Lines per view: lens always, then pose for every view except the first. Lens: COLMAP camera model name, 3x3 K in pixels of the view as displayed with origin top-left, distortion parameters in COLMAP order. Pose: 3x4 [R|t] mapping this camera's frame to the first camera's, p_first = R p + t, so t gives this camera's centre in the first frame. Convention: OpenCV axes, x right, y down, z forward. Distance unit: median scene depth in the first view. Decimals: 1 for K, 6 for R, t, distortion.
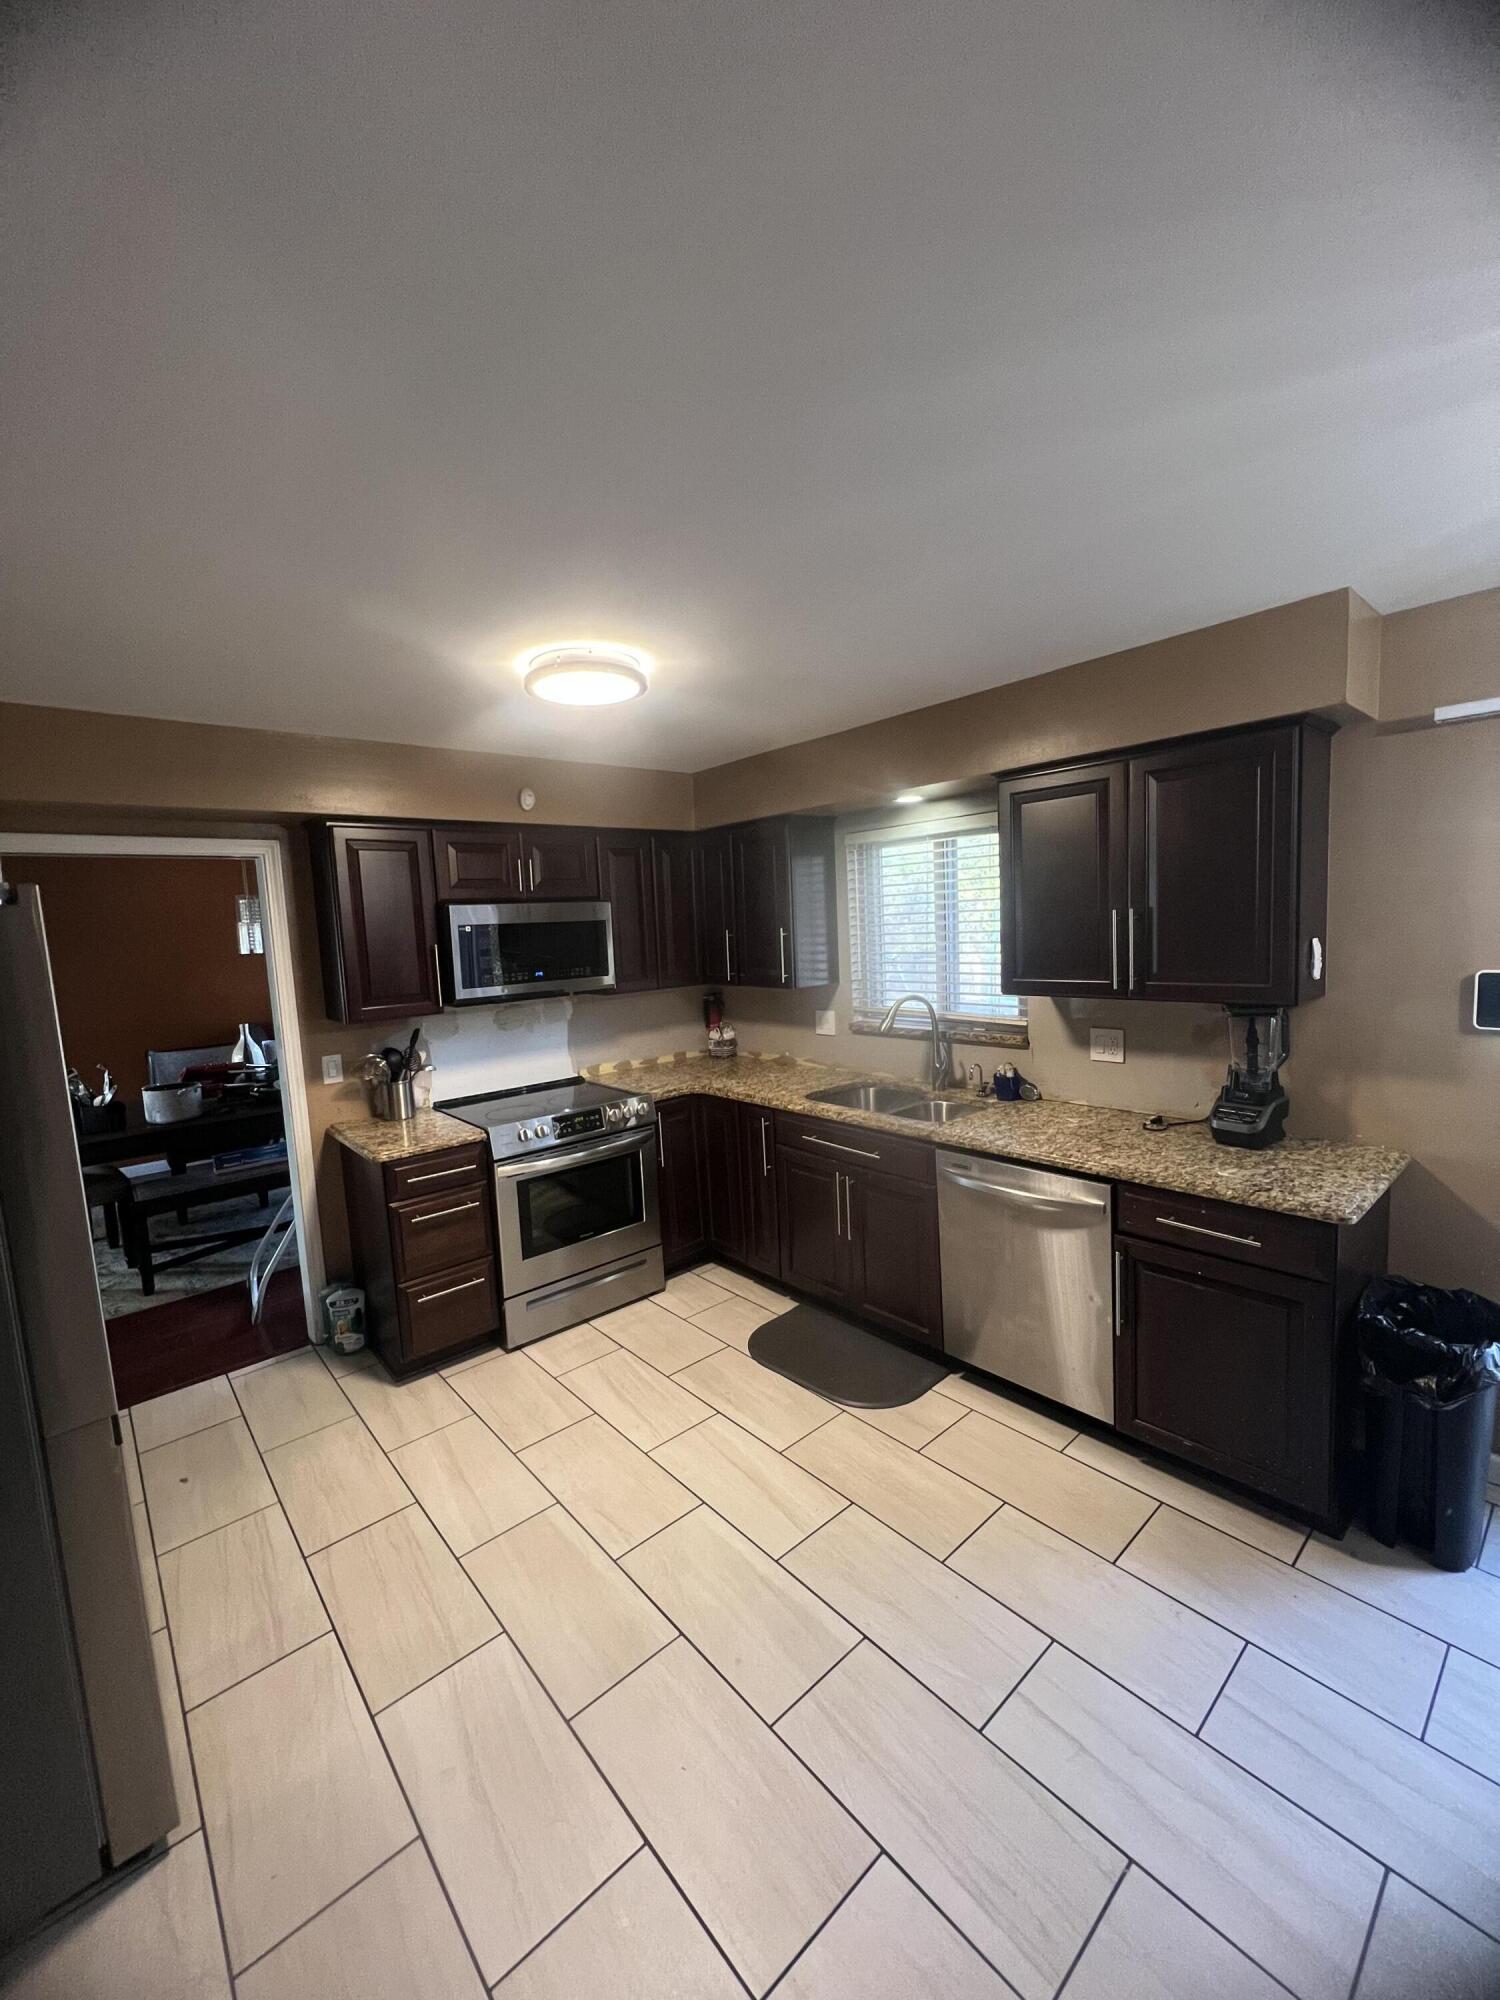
lens RADIAL K [[797.7, 0, 742.6], [0, 797.7, 1001.5], [0, 0, 1]] dist [0.000079, 0.000795]
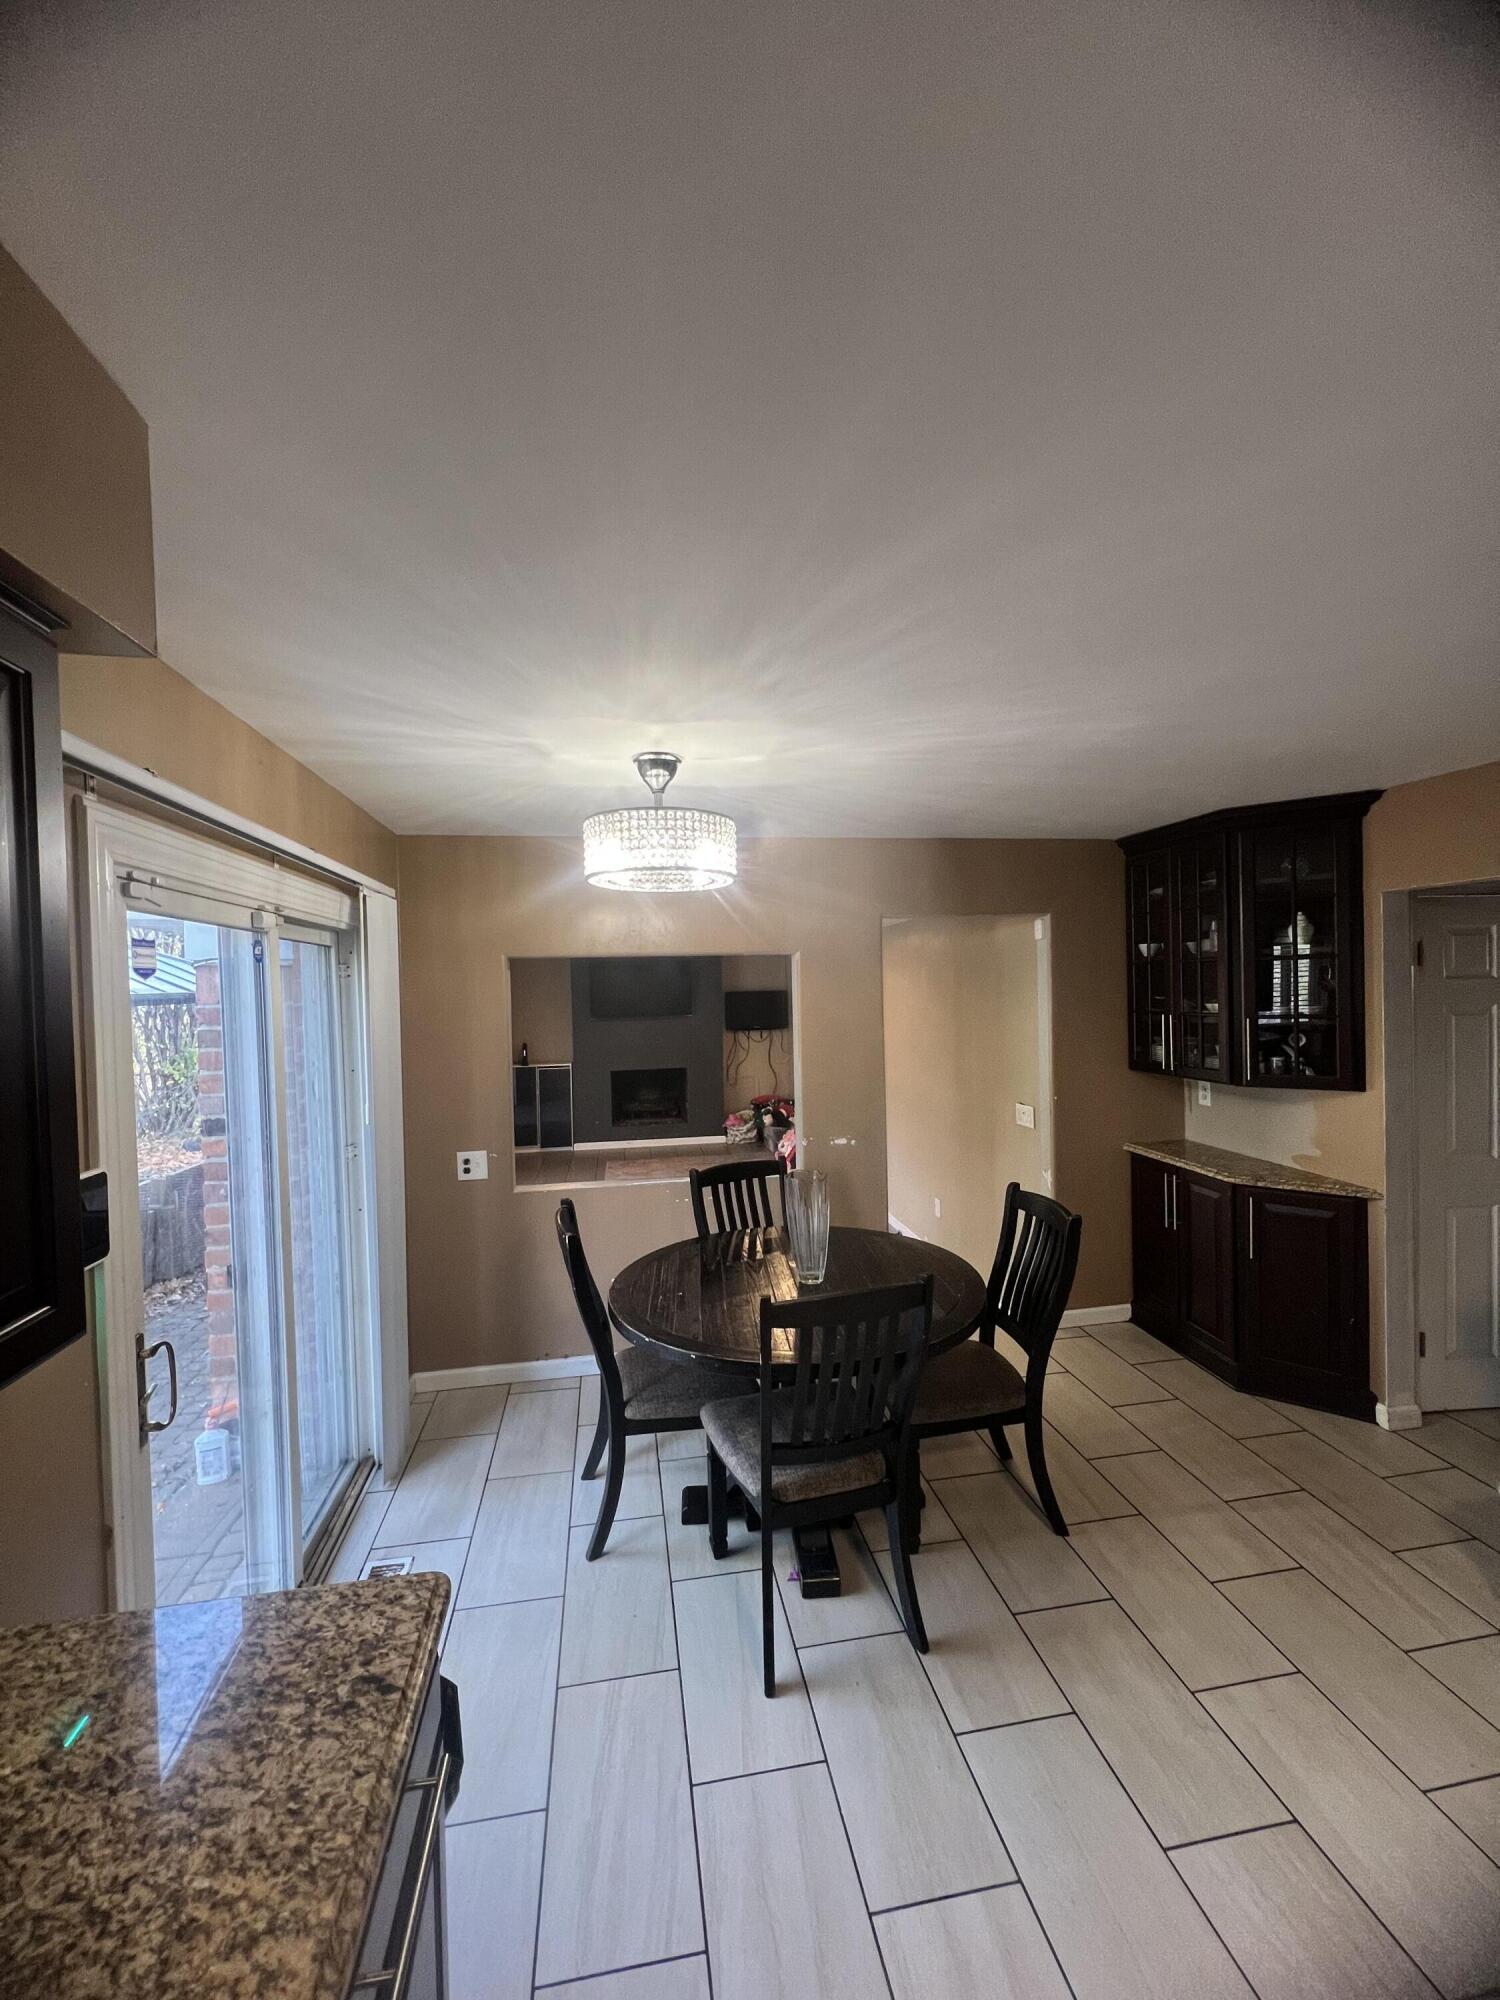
lens RADIAL K [[797.7, 0, 743.1], [0, 797.7, 1004.4], [0, 0, 1]] dist [0.000079, 0.000795]
pose [[-0.845743, 0.053544, 0.530897, 0.187292], [0.114968, 0.989869, 0.083316, -0.144801], [-0.521057, 0.131500, -0.843331, 1.082551]]
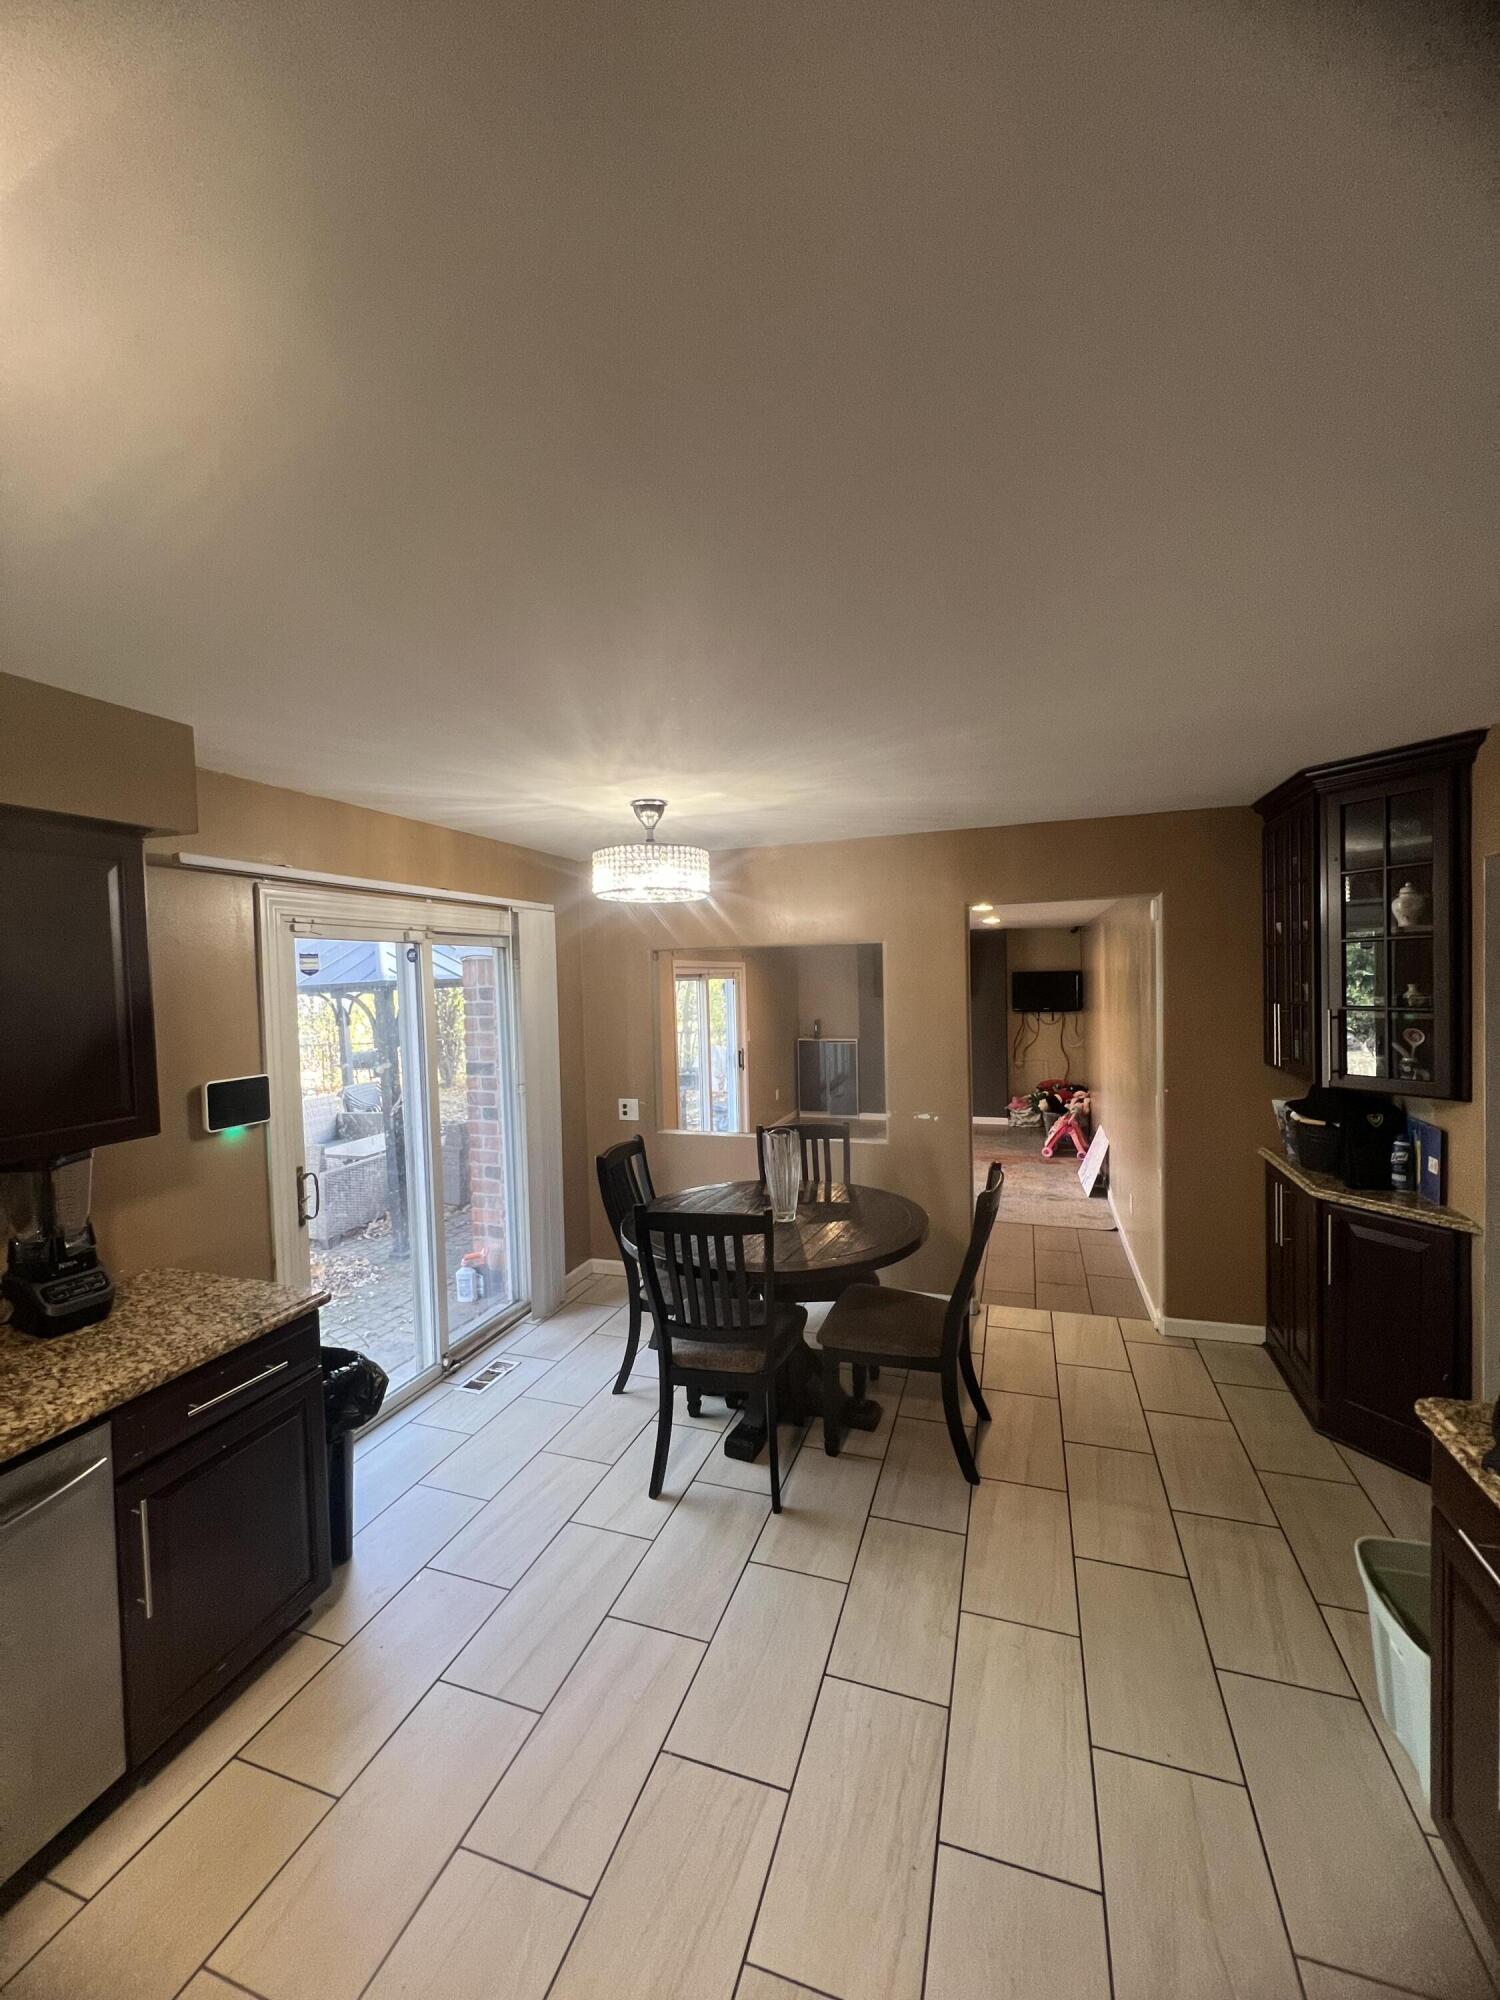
lens RADIAL K [[797.7, 0, 745.2], [0, 797.7, 1001.6], [0, 0, 1]] dist [0.000079, 0.000795]
pose [[-0.490725, 0.029612, 0.870811, -0.433020], [0.137154, 0.989588, 0.043639, -0.089393], [-0.860452, 0.140850, -0.489677, 0.803383]]
